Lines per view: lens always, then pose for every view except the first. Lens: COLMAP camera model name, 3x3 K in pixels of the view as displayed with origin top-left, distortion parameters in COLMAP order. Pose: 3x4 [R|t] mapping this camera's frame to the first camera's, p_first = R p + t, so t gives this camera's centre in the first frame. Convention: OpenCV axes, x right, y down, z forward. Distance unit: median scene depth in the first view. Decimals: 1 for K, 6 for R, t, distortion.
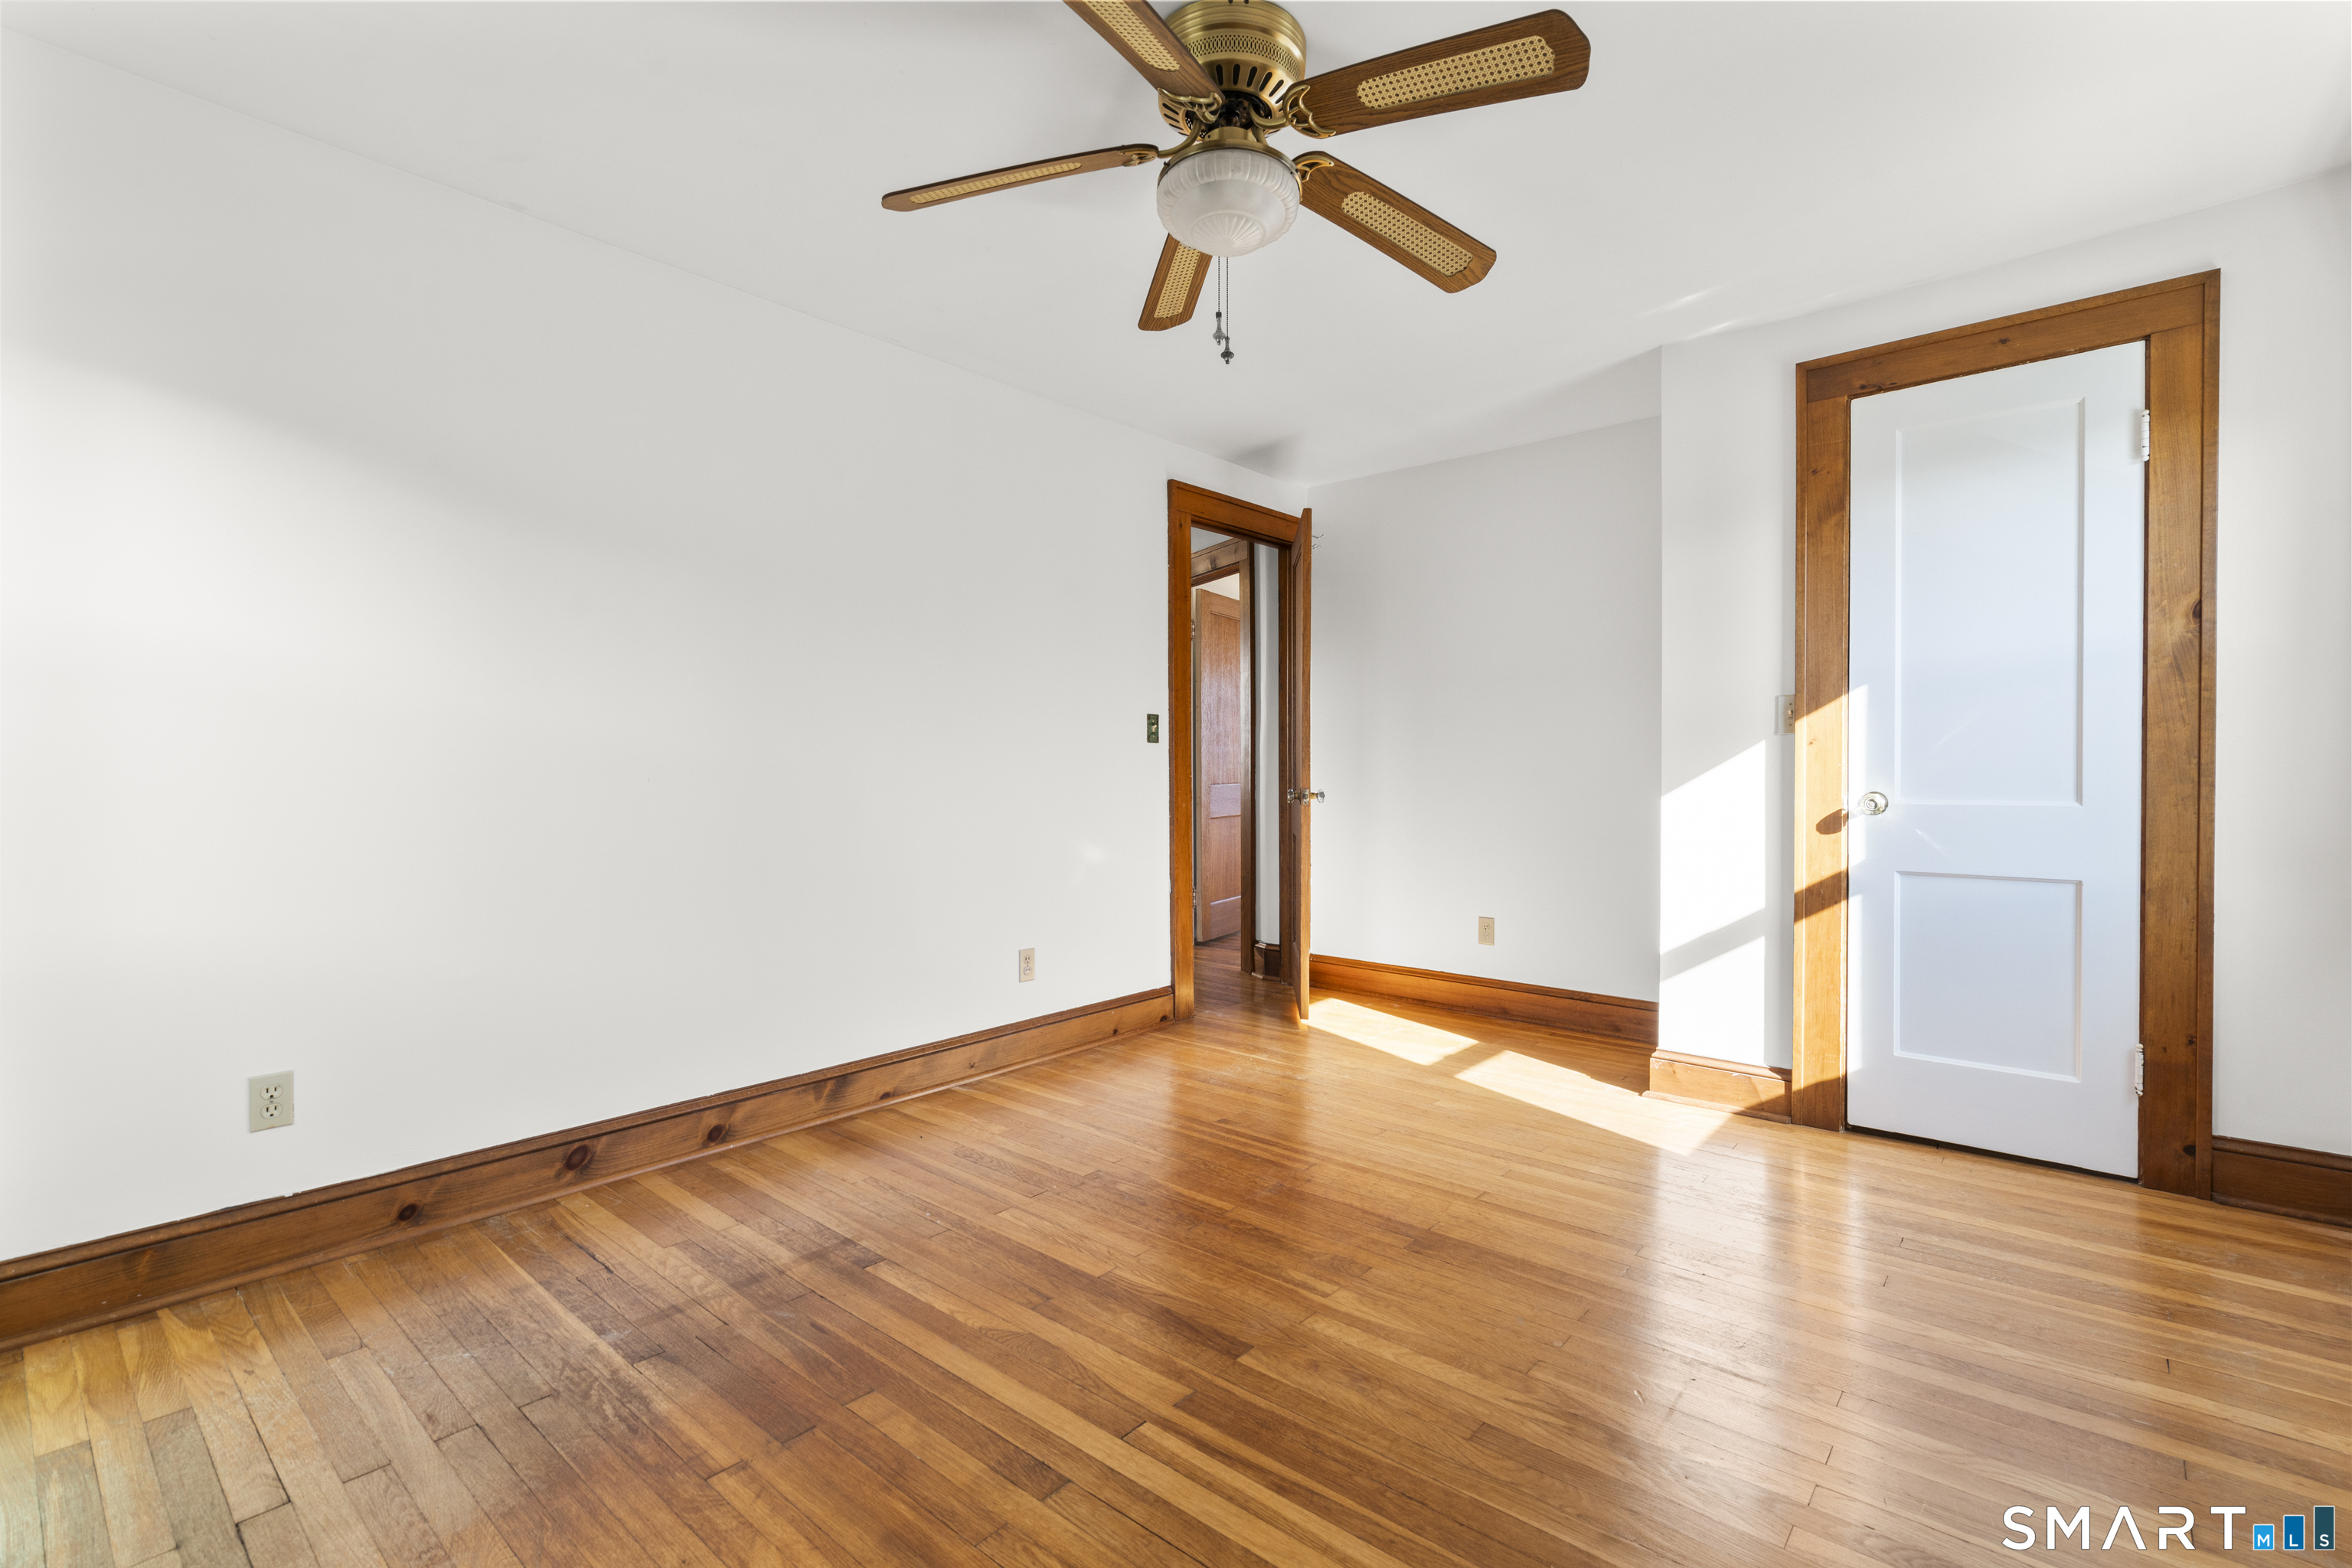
lens RADIAL K [[1062.3, 0, 1182.2], [0, 1062.3, 780.2], [0, 0, 1]] dist [-0.012115, 0.007278]
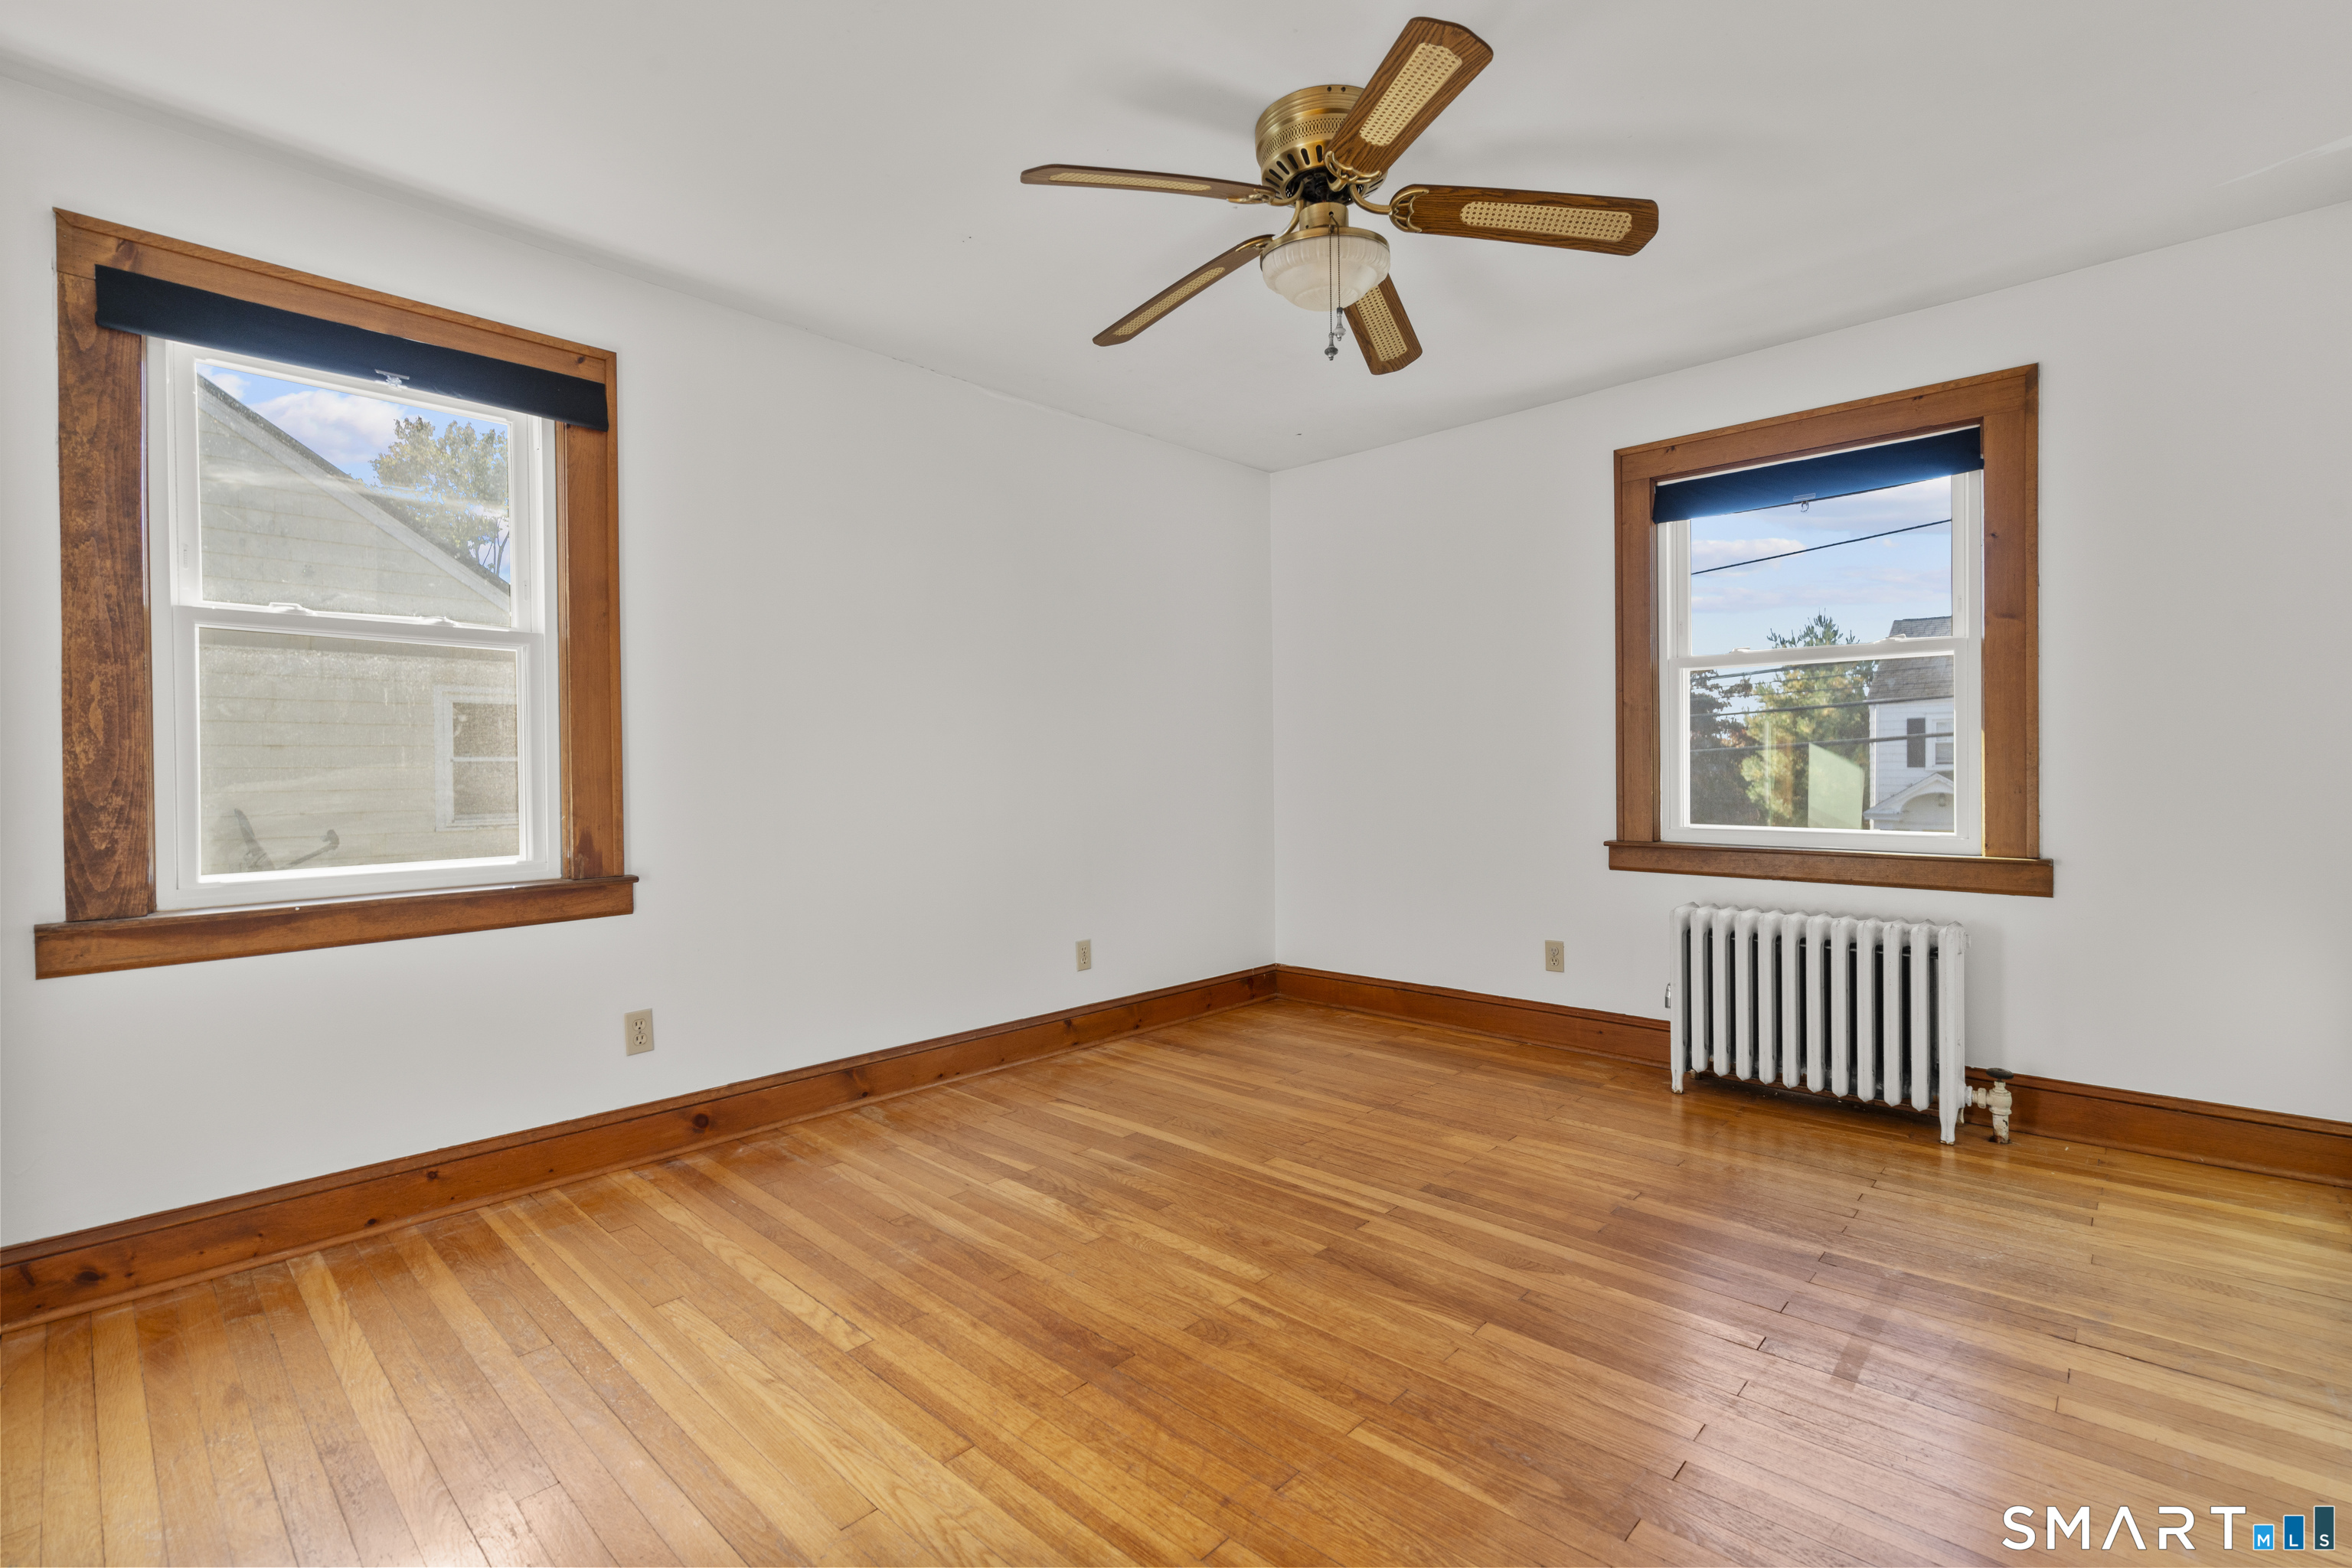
lens RADIAL K [[1048.7, 0, 1196.4], [0, 1048.7, 776.7], [0, 0, 1]] dist [-0.000867, 0.000221]
pose [[-0.999519, 0.013292, 0.028032, 0.102672], [0.013803, 0.999740, 0.018125, -0.016822], [-0.027783, 0.018503, -0.999443, 1.402995]]
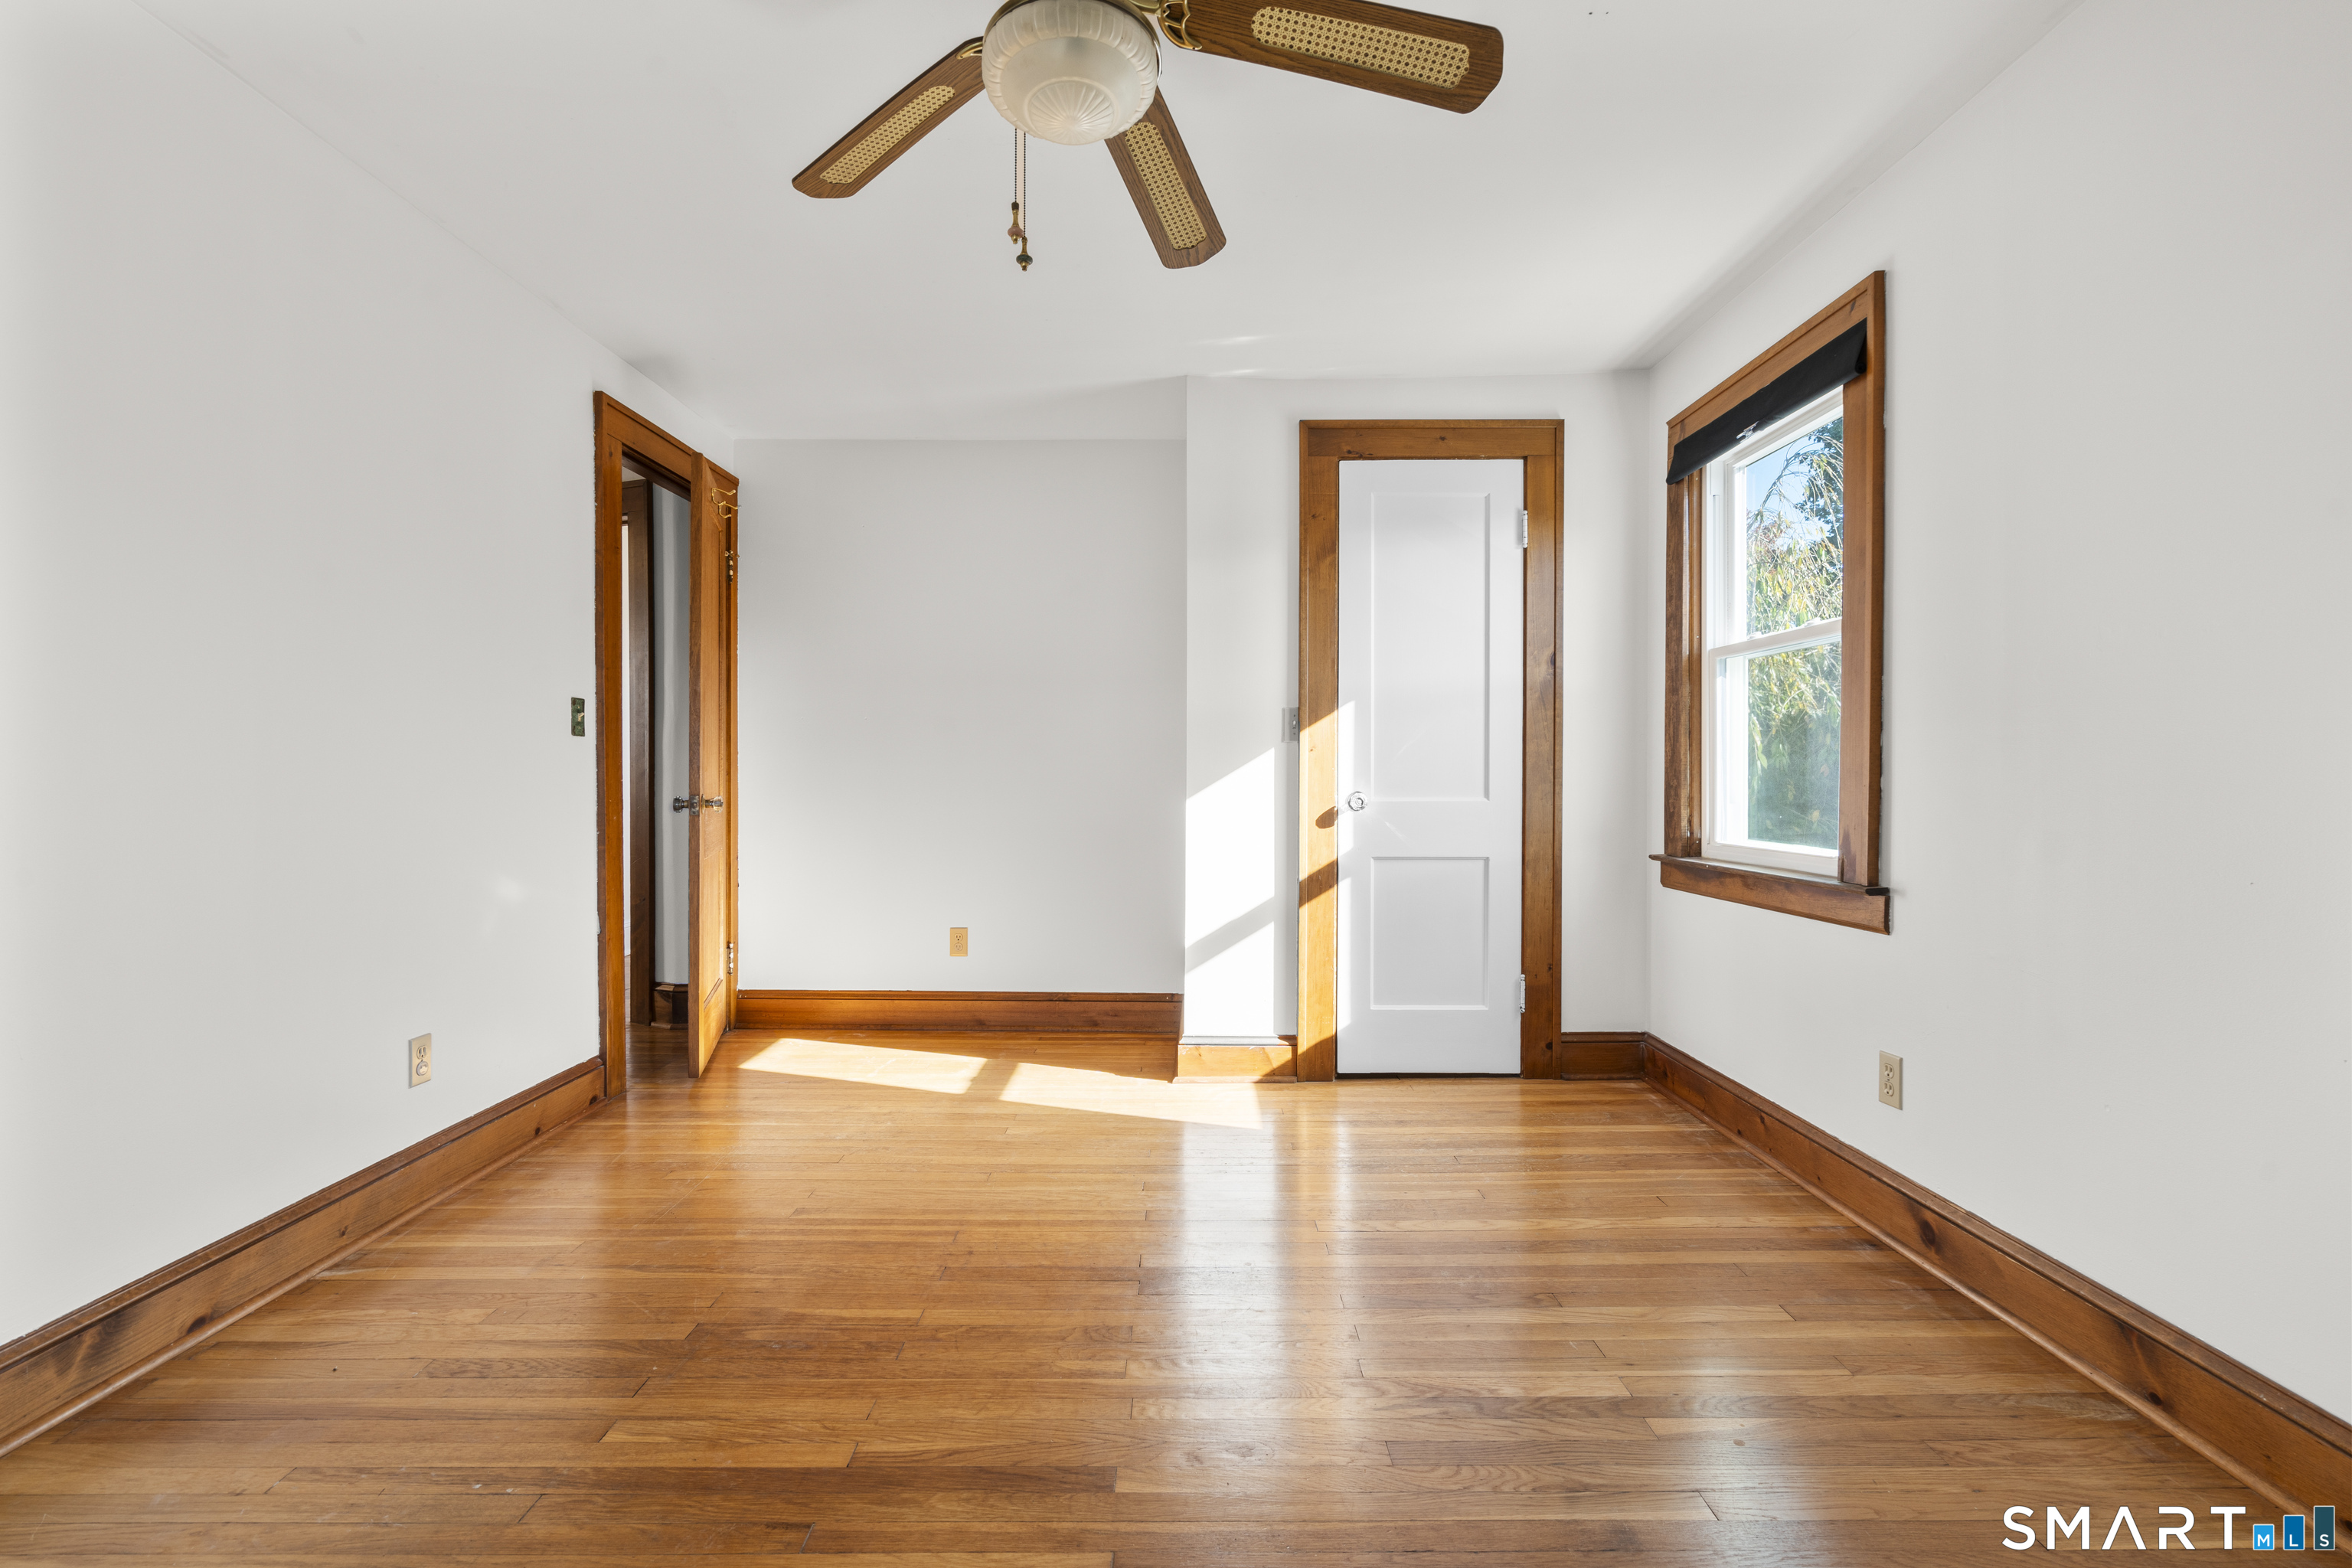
lens RADIAL K [[1064.3, 0, 1185.1], [0, 1064.3, 780.9], [0, 0, 1]] dist [-0.007297, 0.004508]
pose [[0.755232, -0.002672, 0.655452, -0.281019], [0.004836, 0.999987, -0.001495, -0.000406], [-0.655440, 0.004299, 0.755235, 0.216778]]
